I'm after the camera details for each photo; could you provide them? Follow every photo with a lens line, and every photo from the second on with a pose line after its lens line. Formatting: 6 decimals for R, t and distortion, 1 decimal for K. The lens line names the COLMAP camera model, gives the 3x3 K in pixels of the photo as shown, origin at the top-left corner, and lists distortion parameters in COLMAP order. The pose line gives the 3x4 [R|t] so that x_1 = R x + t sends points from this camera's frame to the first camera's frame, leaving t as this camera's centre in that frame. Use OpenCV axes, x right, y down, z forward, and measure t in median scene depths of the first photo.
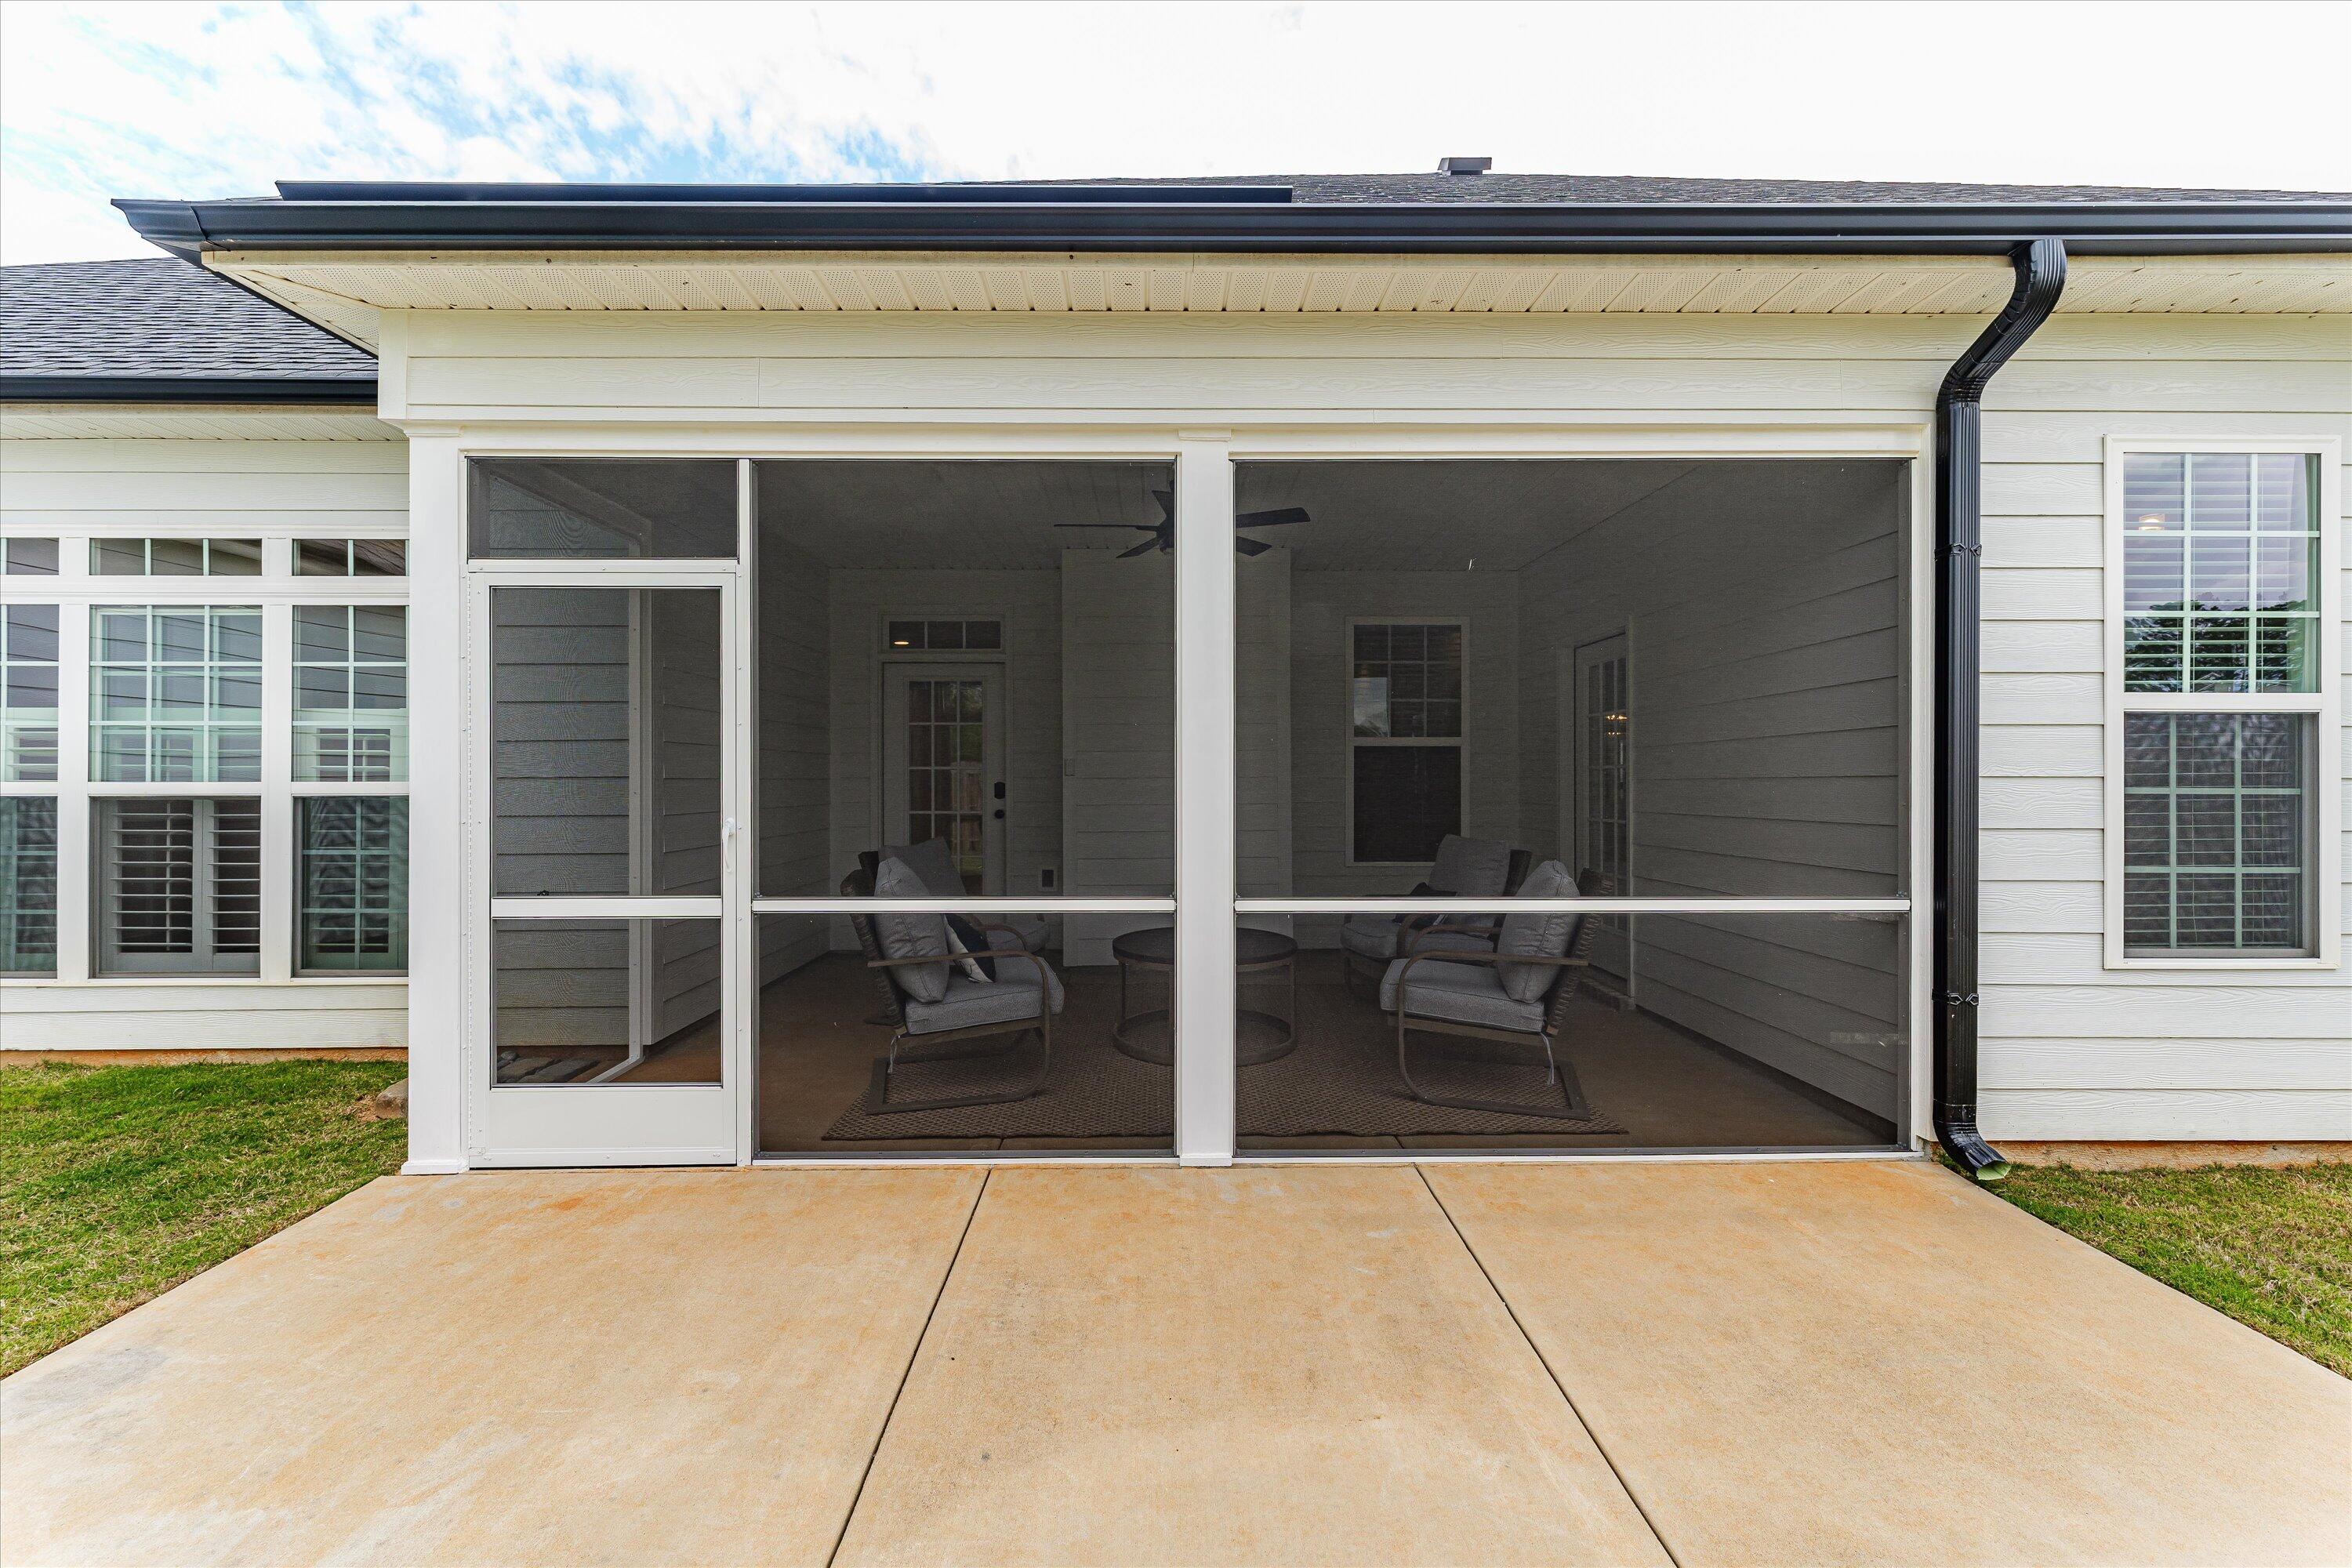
lens RADIAL K [[952.6, 0, 1166.1], [0, 952.6, 775.6], [0, 0, 1]] dist [0.001530, -0.000188]
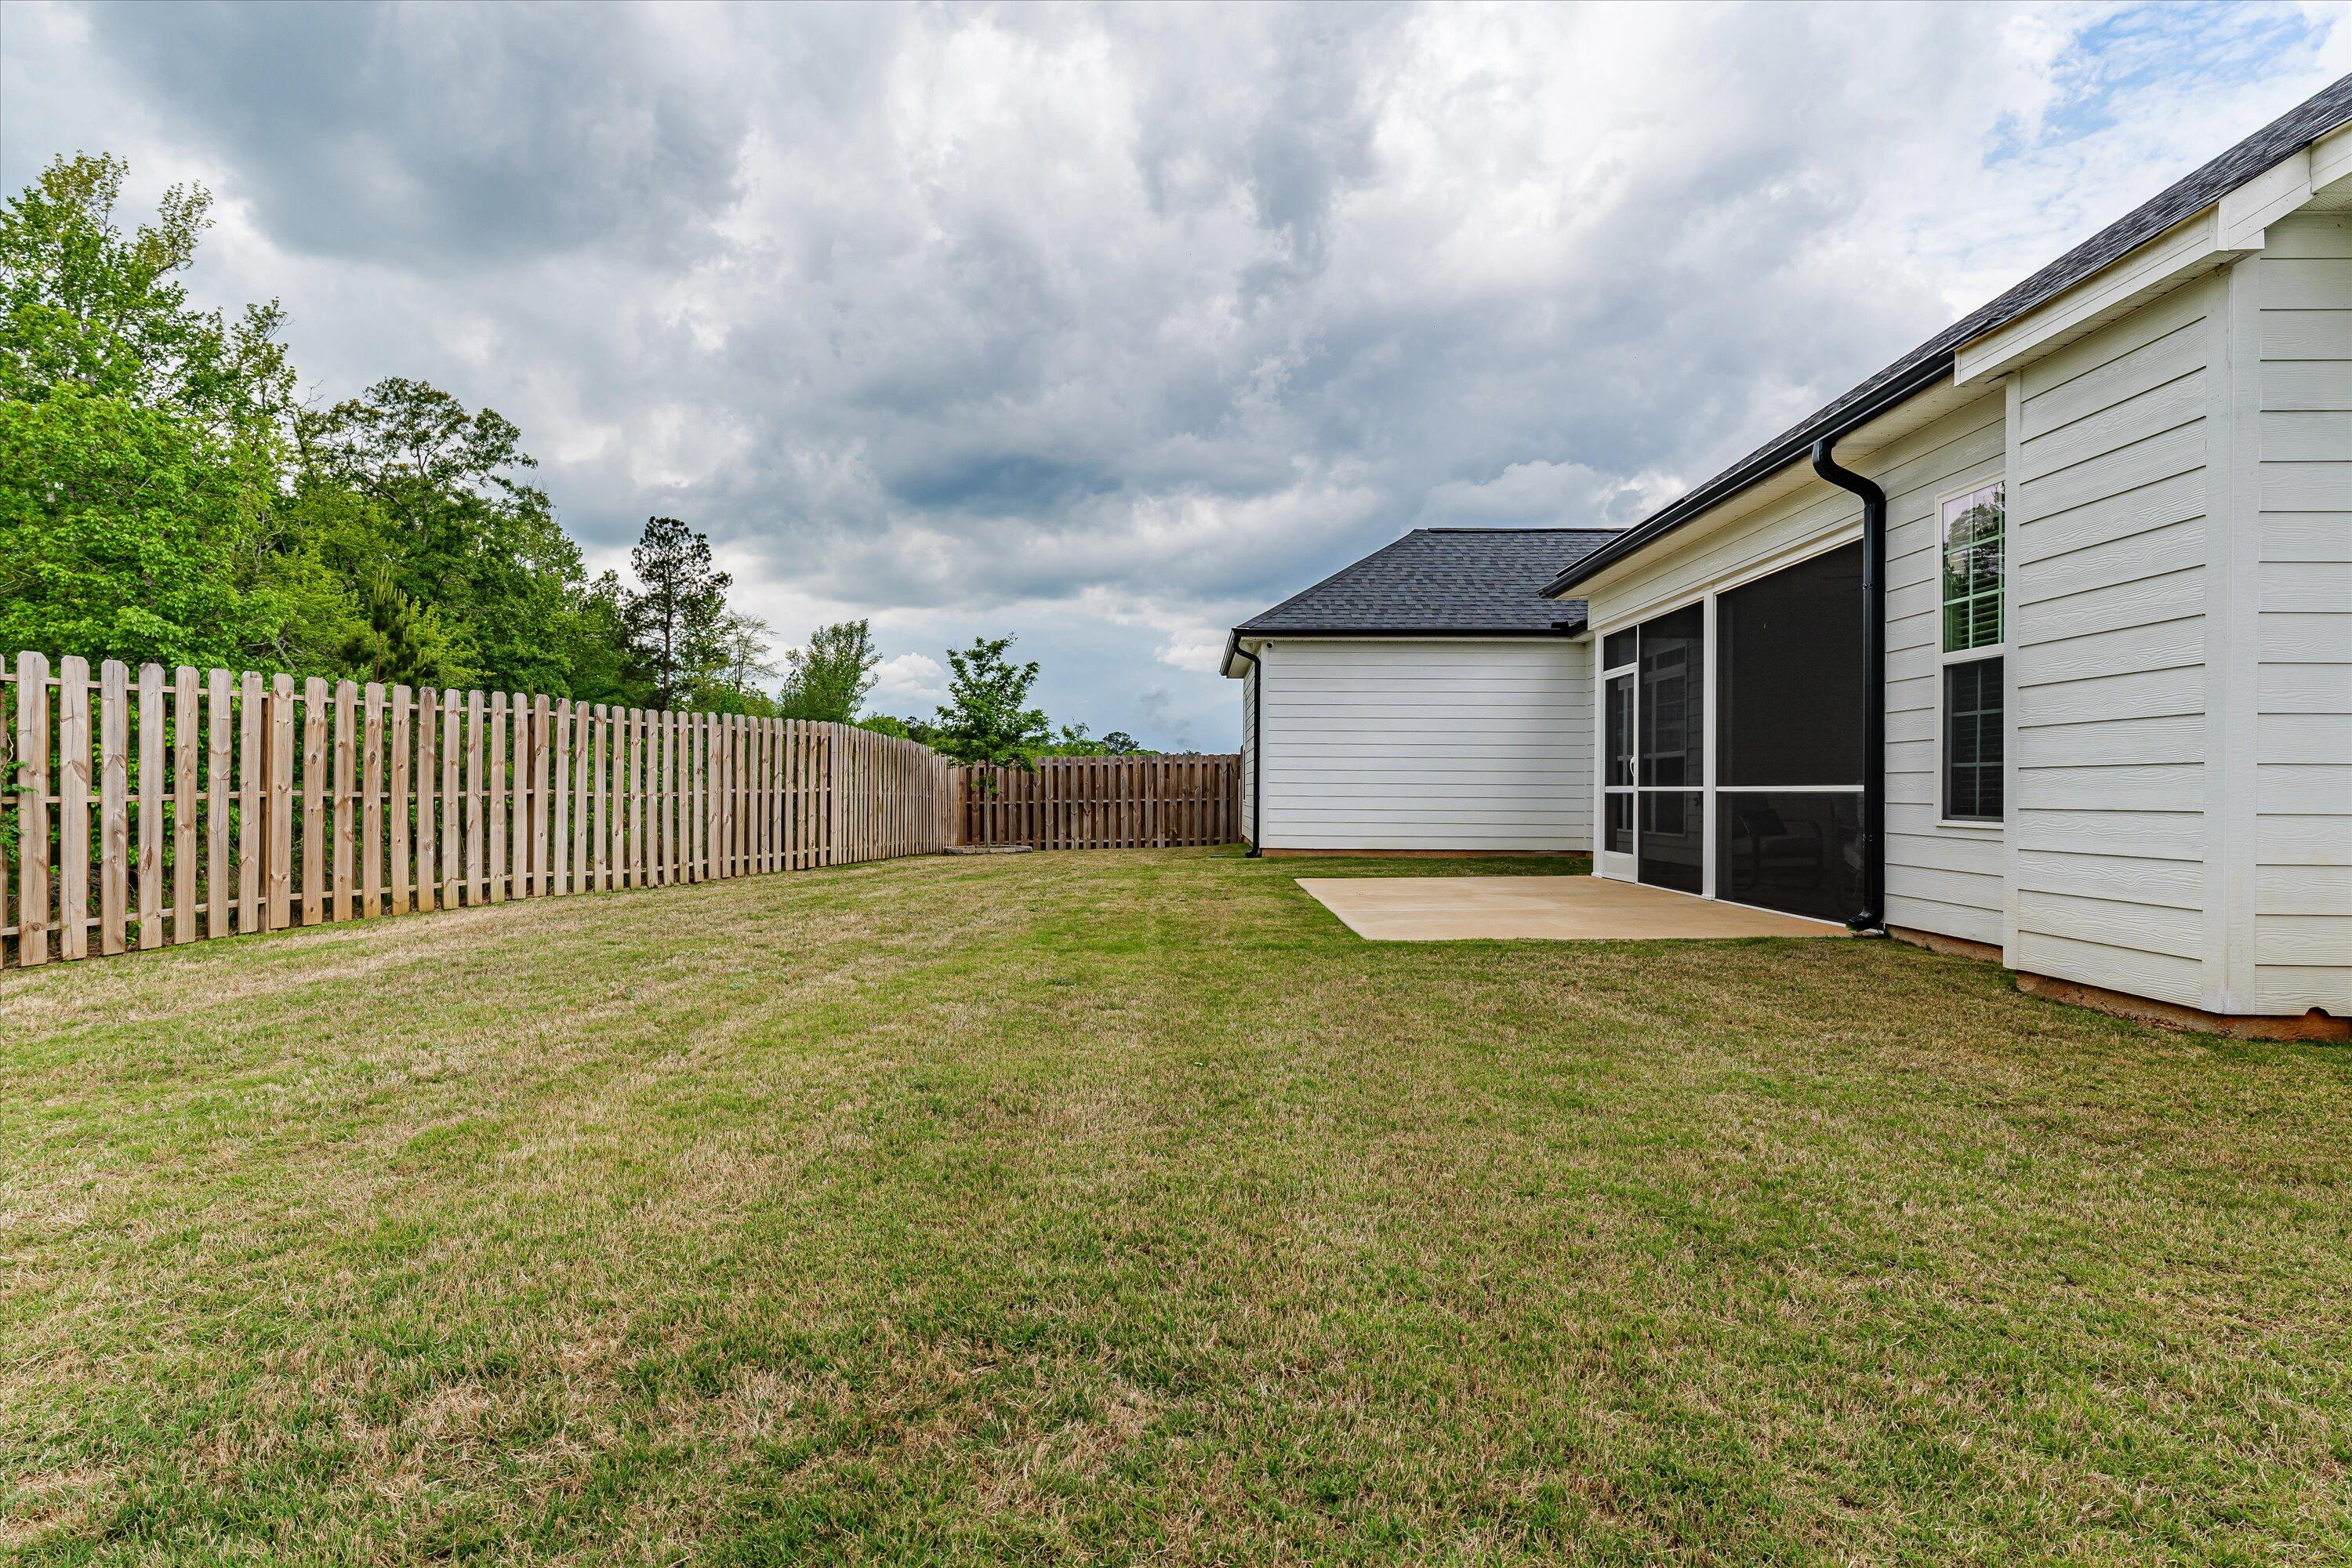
lens RADIAL K [[1202.8, 0, 1183.7], [0, 1202.8, 789.6], [0, 0, 1]] dist [-0.002059, -0.000821]
pose [[-0.018211, -0.001492, -0.999833, 2.999703], [-0.001572, 0.999998, -0.001464, 0.143430], [0.999833, 0.001545, -0.018214, -0.228557]]
